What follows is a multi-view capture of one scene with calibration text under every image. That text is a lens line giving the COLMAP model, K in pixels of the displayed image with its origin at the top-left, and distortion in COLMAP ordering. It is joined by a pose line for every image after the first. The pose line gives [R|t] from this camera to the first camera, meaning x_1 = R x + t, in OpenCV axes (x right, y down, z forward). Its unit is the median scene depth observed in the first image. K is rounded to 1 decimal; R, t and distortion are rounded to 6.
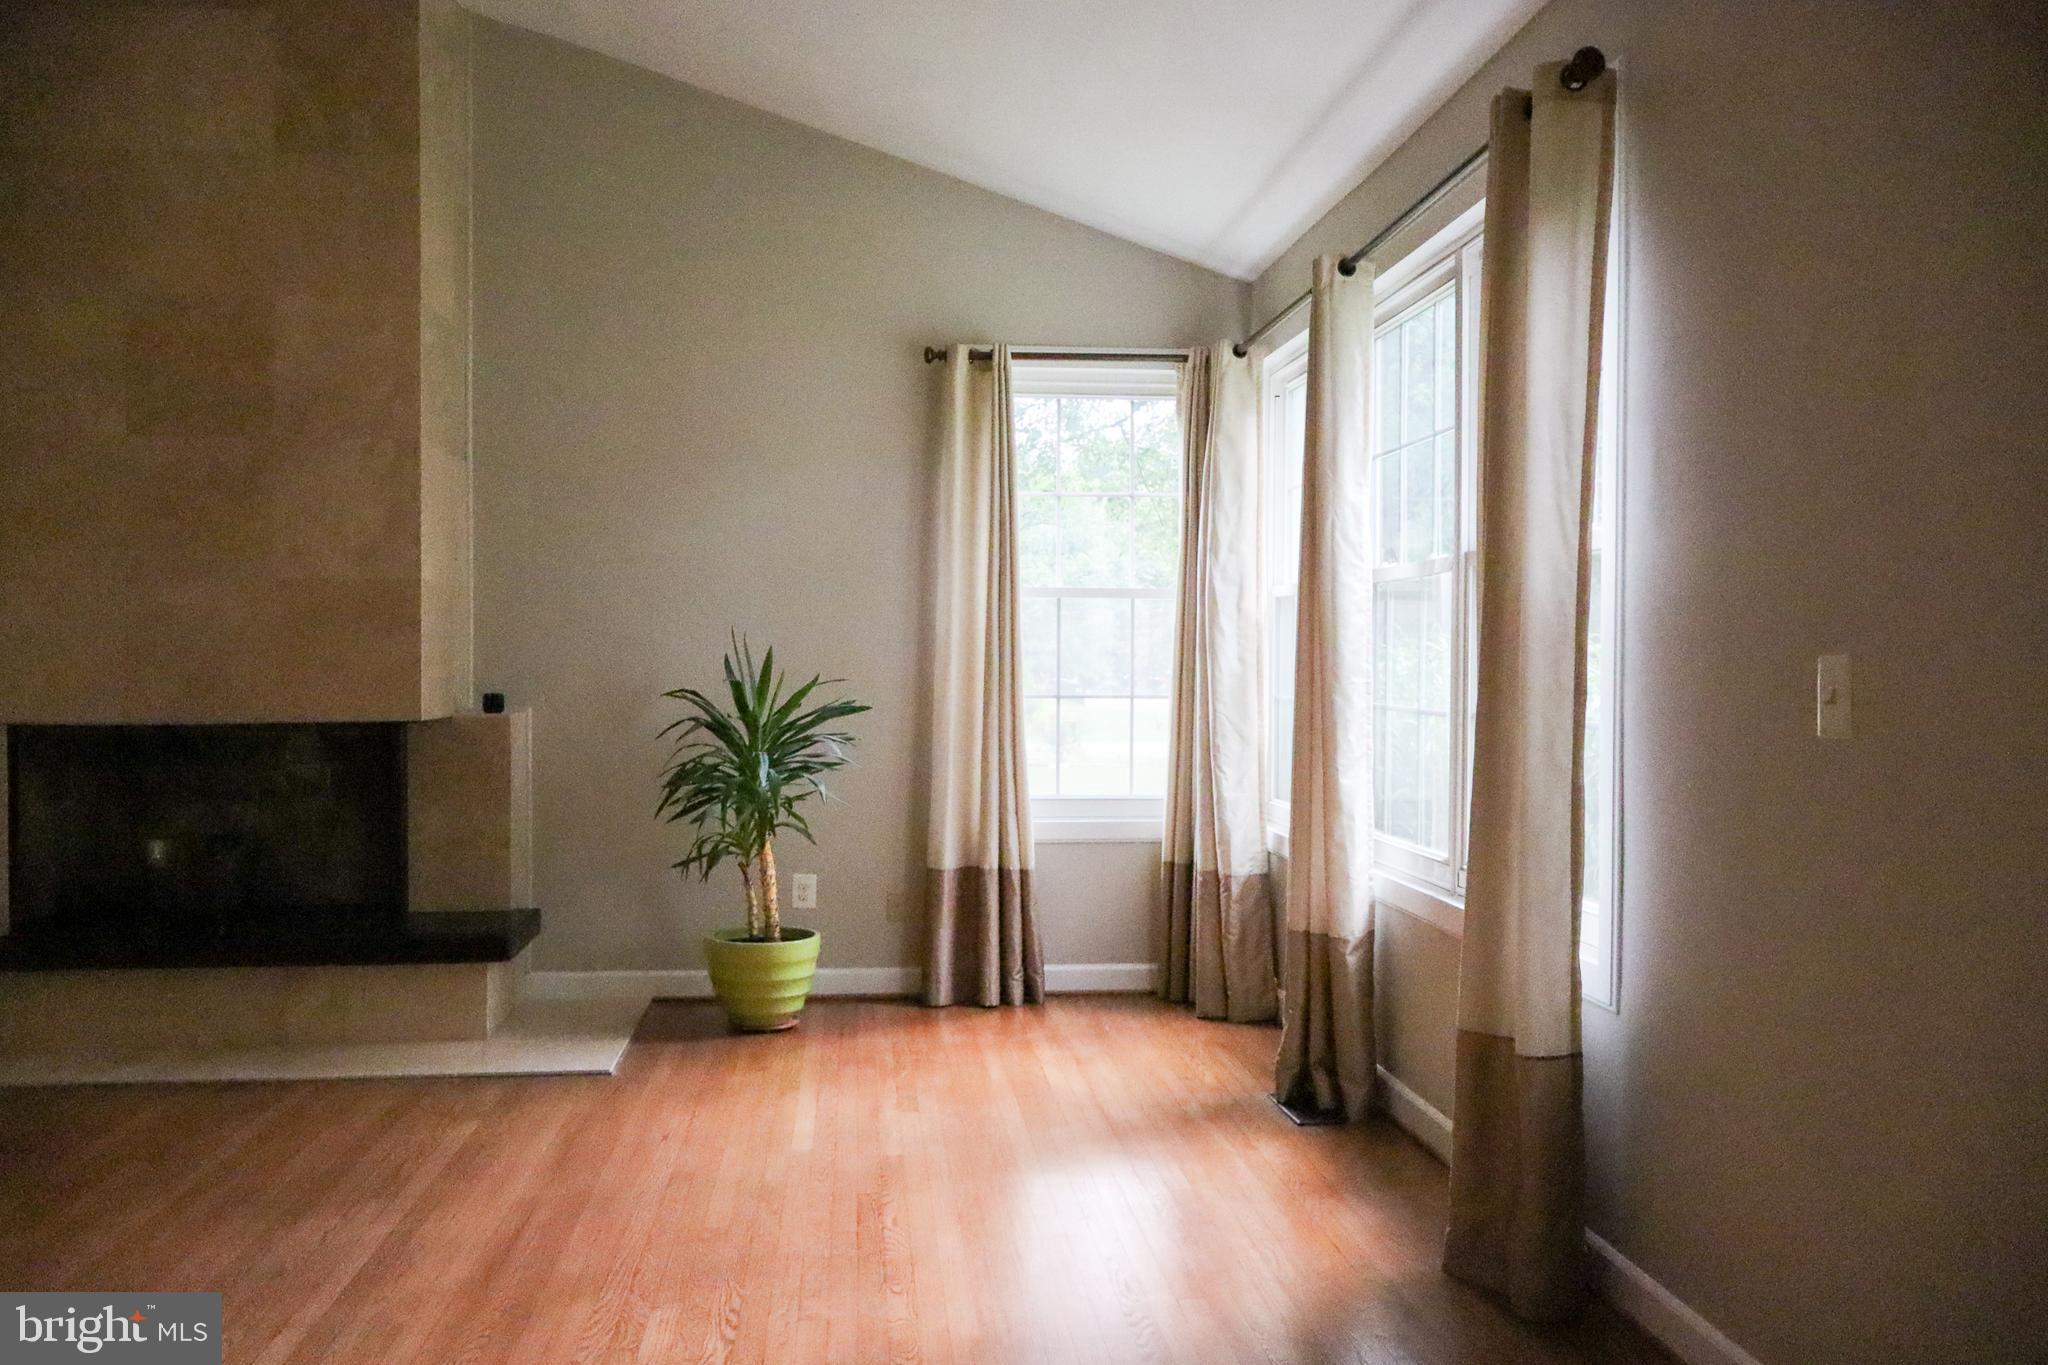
lens RADIAL K [[1719.6, 0, 1024.0], [0, 1719.6, 682.5], [0, 0, 1]] dist [0.004899, 0.001548]
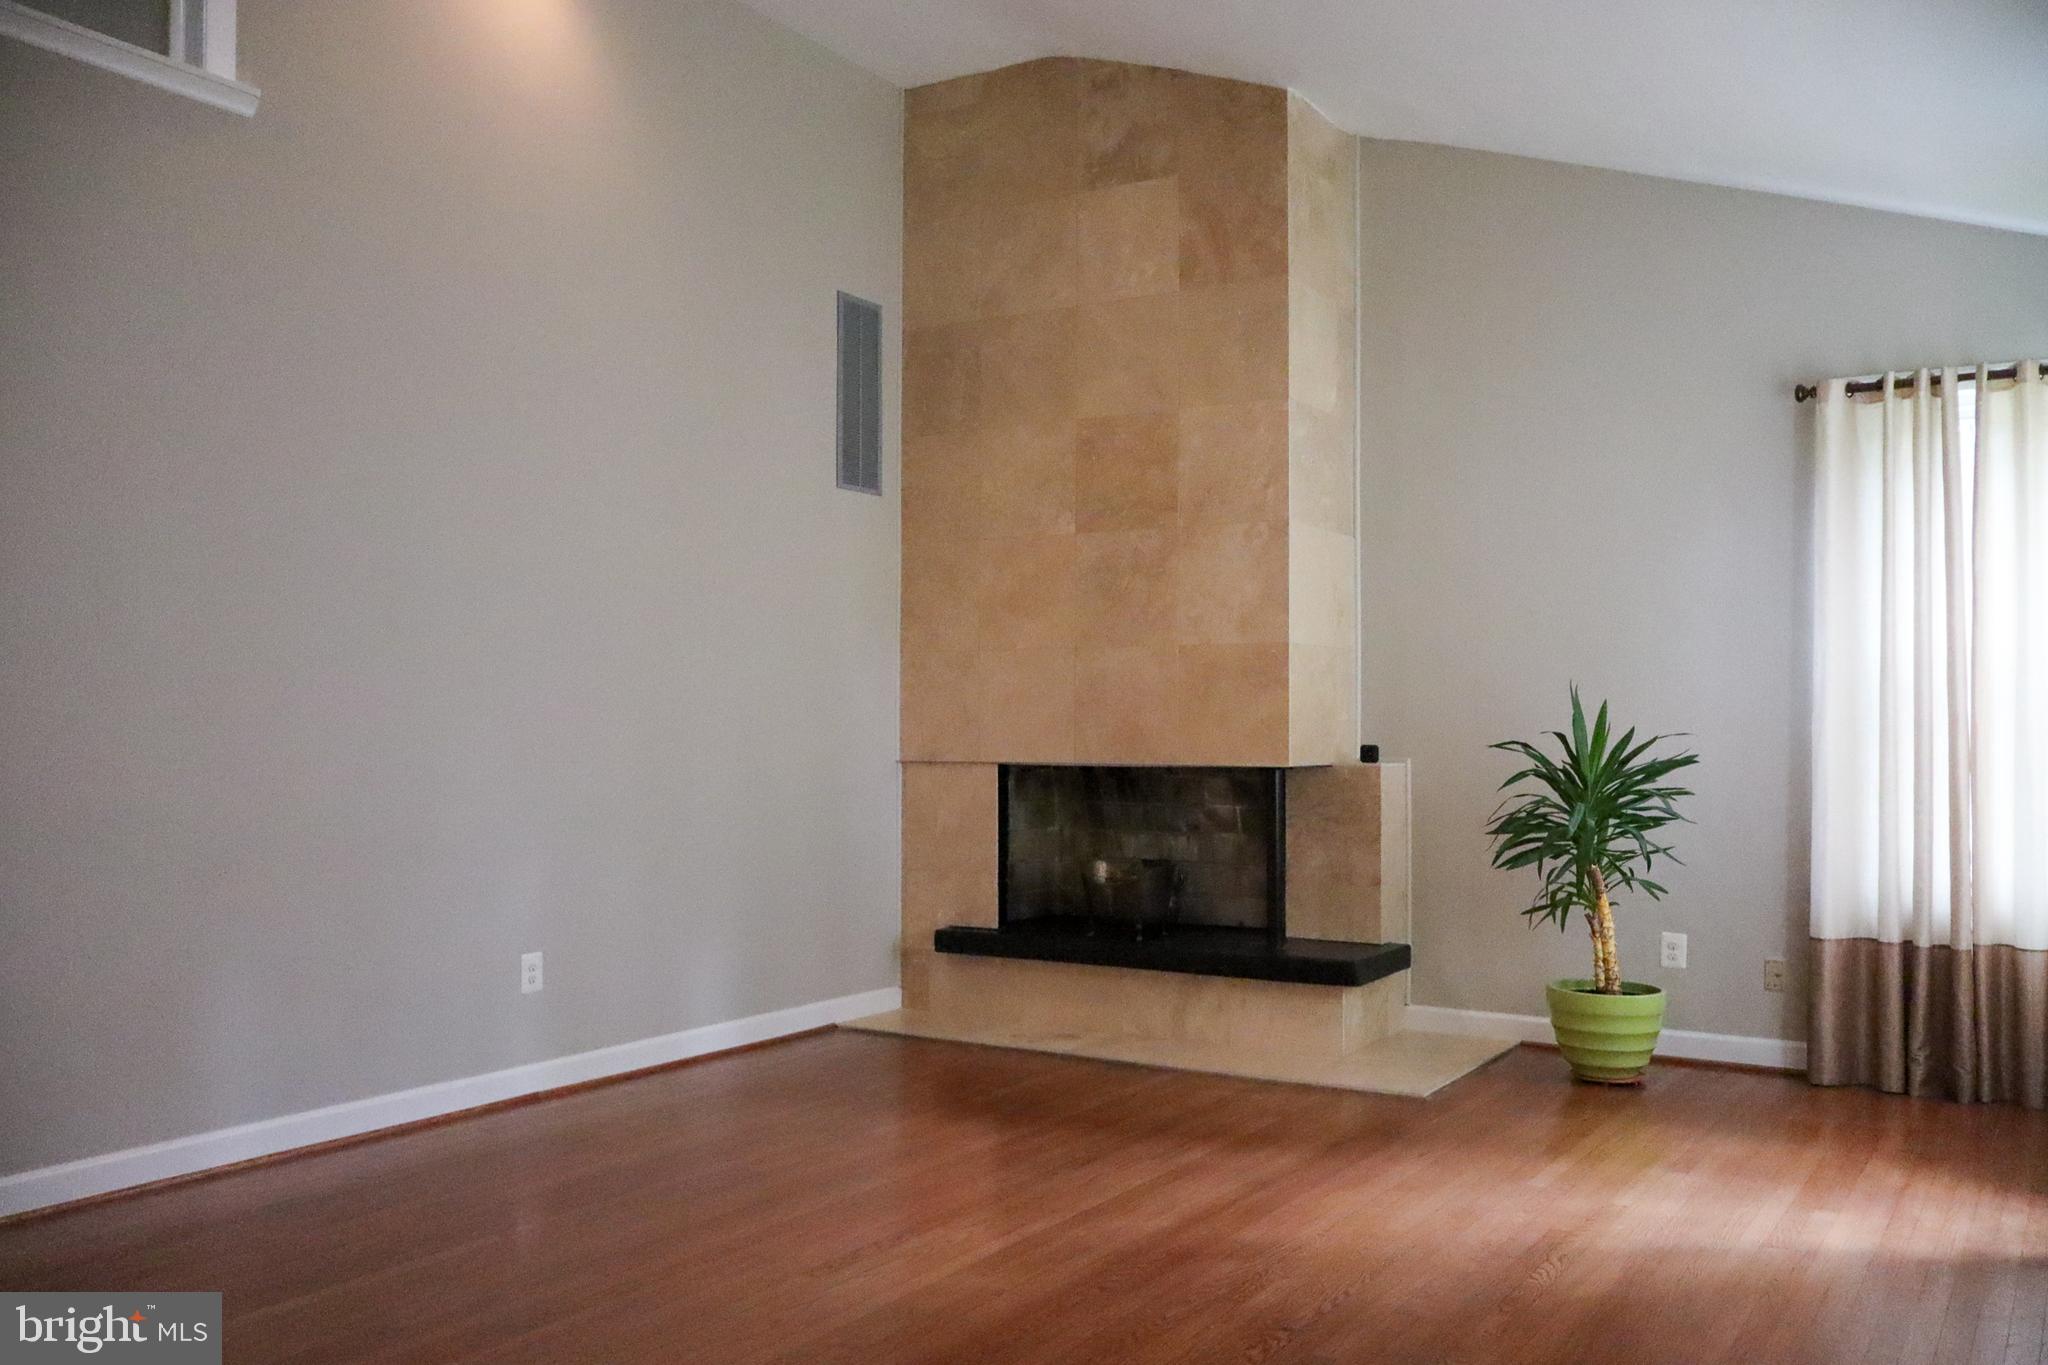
lens RADIAL K [[1753.1, 0, 1024.0], [0, 1753.1, 682.5], [0, 0, 1]] dist [-0.011789, -0.007656]
pose [[0.796149, -0.012011, -0.604981, 0.199635], [-0.010298, 0.999389, -0.033394, 0.006524], [0.605013, 0.032816, 0.795539, -0.023941]]
